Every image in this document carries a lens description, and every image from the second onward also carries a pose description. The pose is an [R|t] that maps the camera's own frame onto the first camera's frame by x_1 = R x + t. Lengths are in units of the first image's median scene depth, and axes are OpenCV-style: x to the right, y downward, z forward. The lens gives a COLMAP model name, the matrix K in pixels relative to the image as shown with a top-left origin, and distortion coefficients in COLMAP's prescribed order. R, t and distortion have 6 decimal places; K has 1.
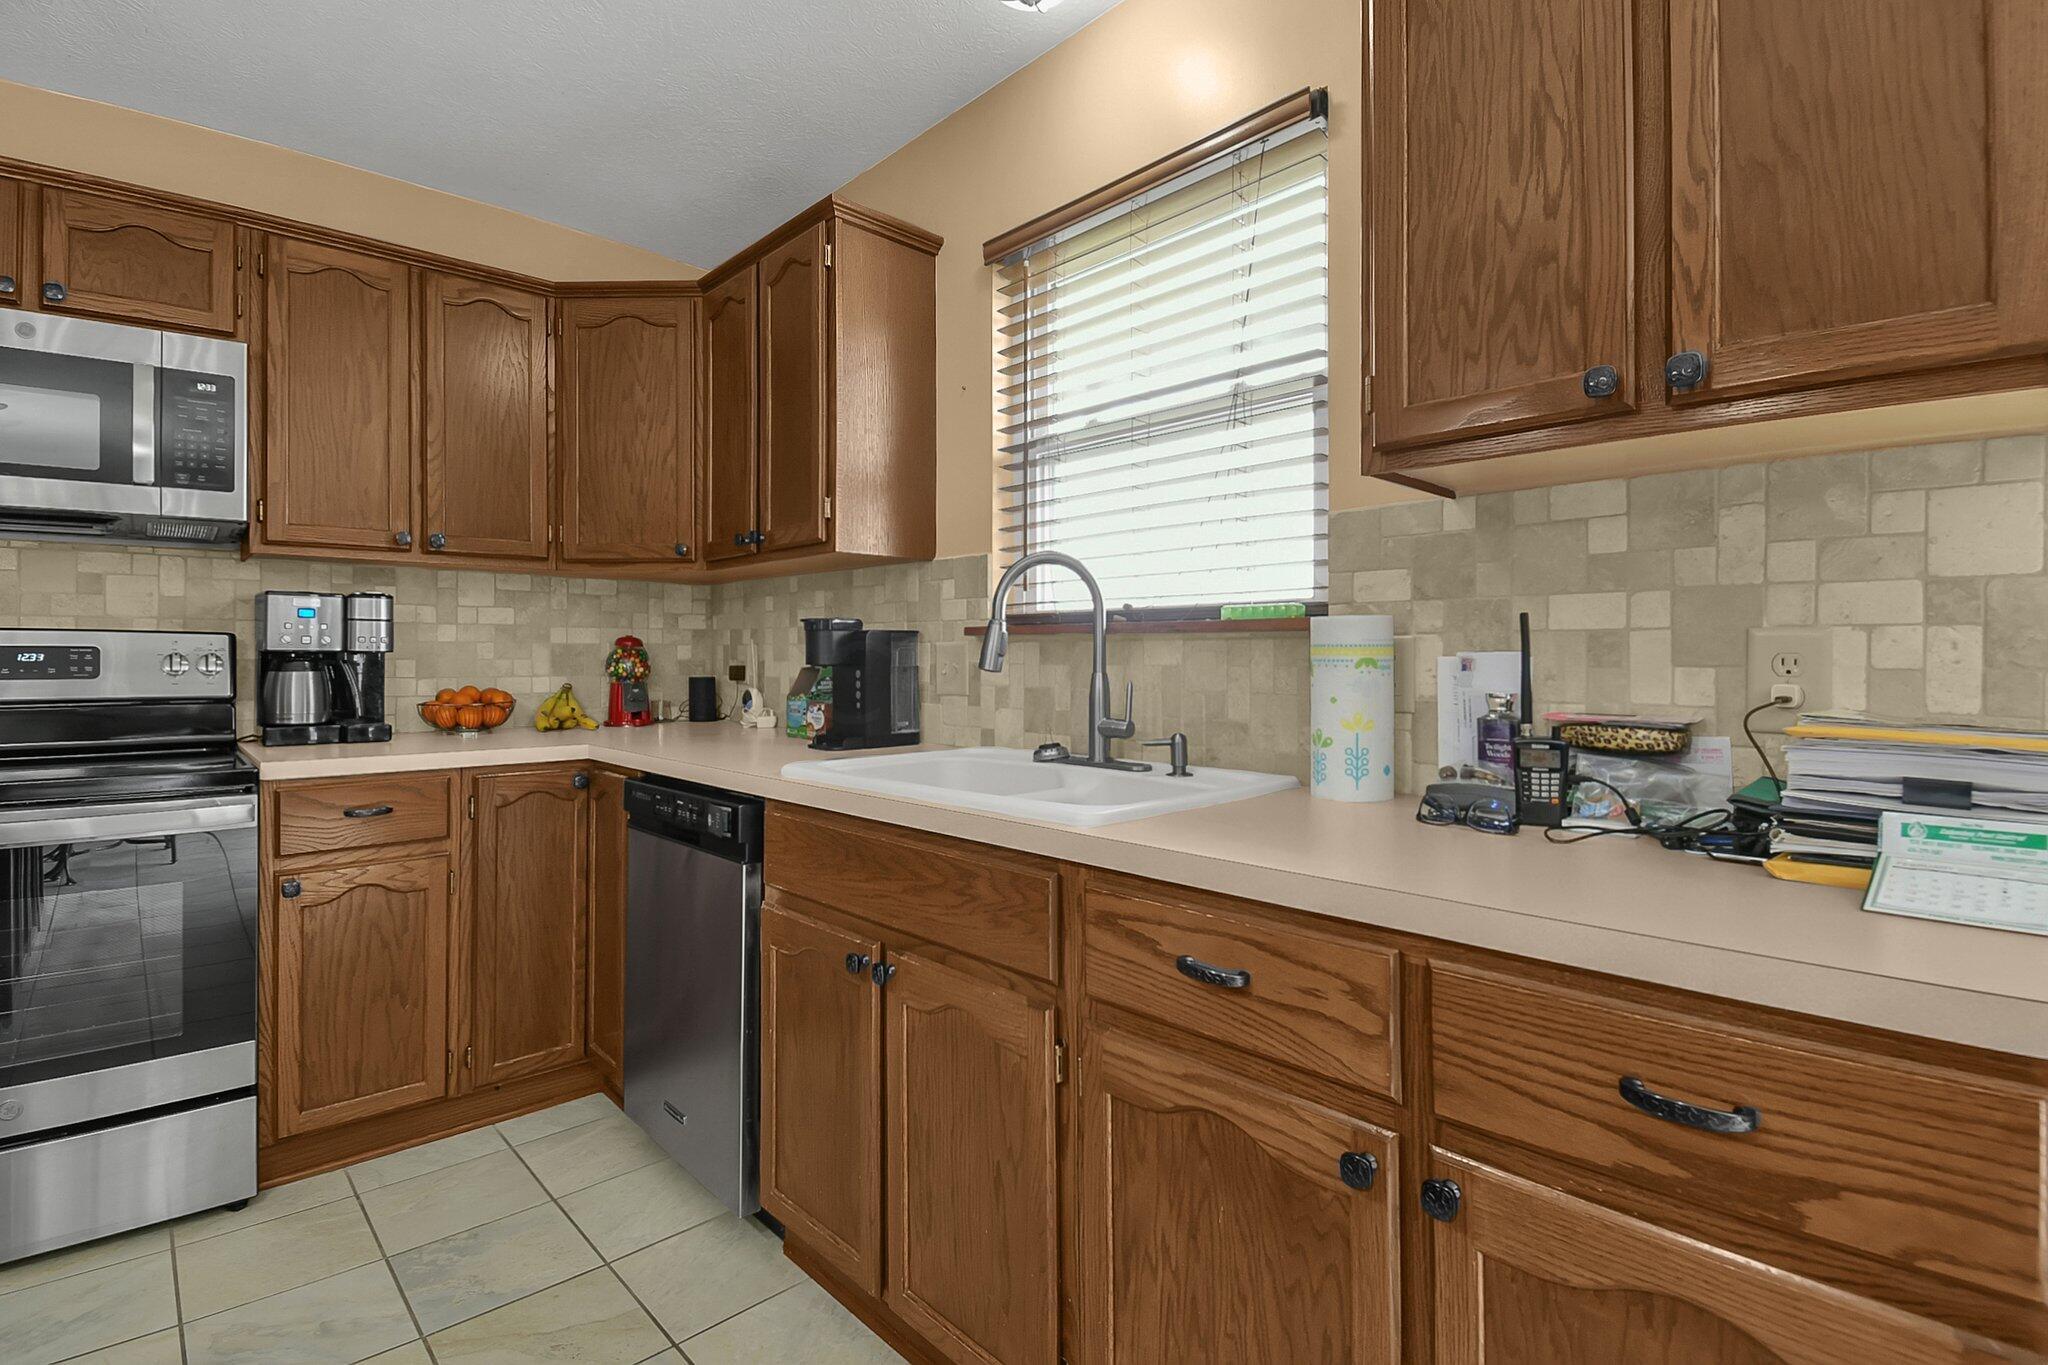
lens RADIAL K [[933.5, 0, 1023.2], [0, 933.5, 670.8], [0, 0, 1]] dist [0.000663, 0.000075]
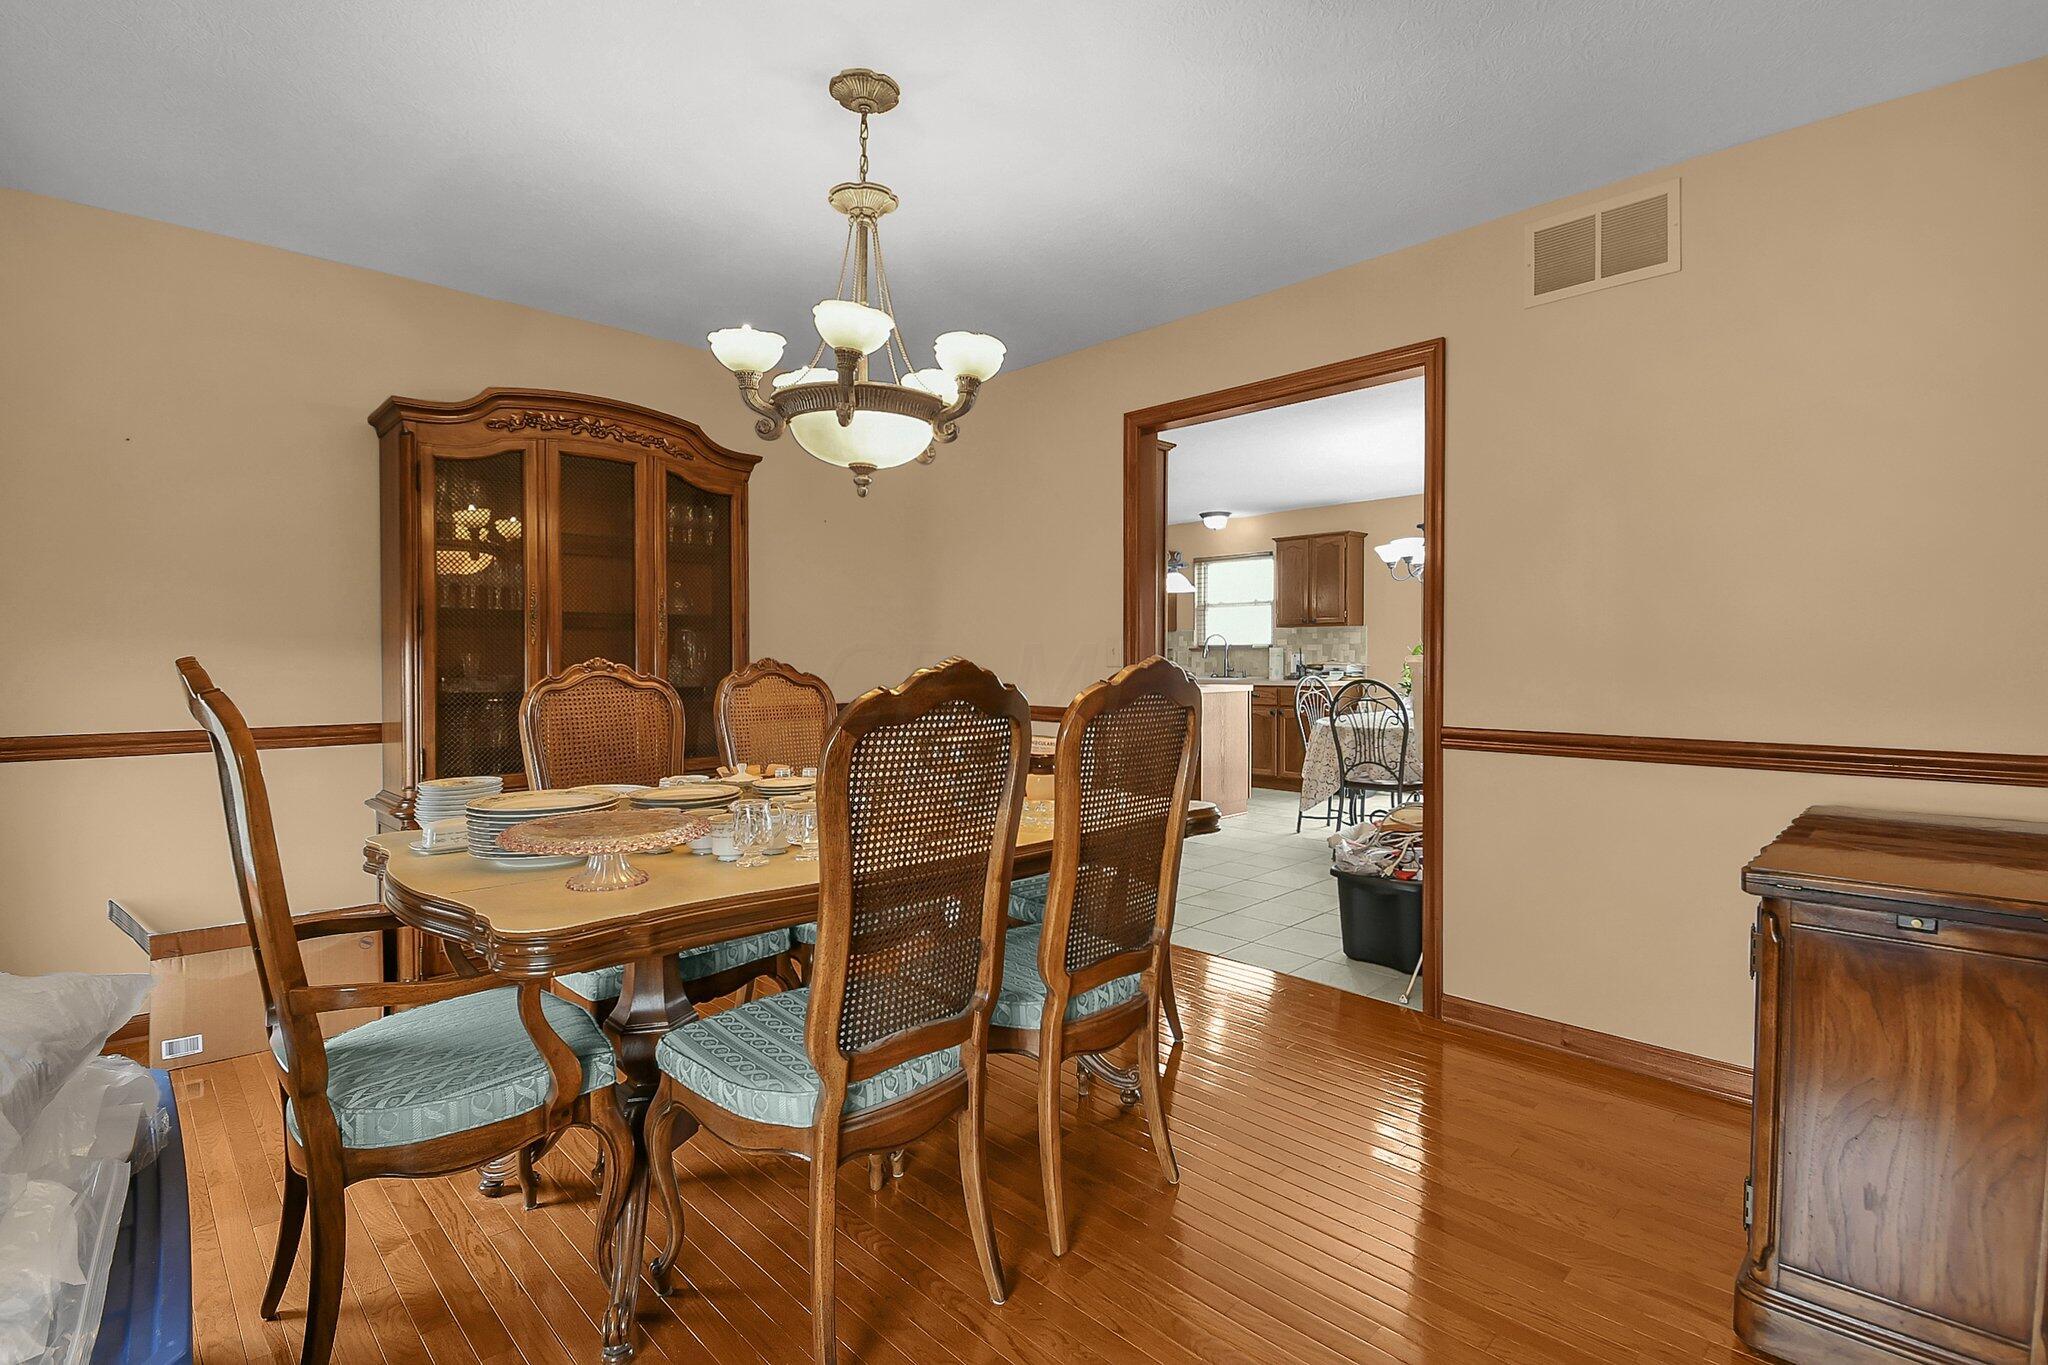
lens RADIAL K [[933.5, 0, 1022.4], [0, 933.5, 687.9], [0, 0, 1]] dist [0.000663, 0.000075]
pose [[0.999961, -0.004106, 0.007866, -1.315821], [0.003983, 0.999870, 0.015599, 0.096920], [-0.007929, -0.015567, 0.999847, -4.951243]]
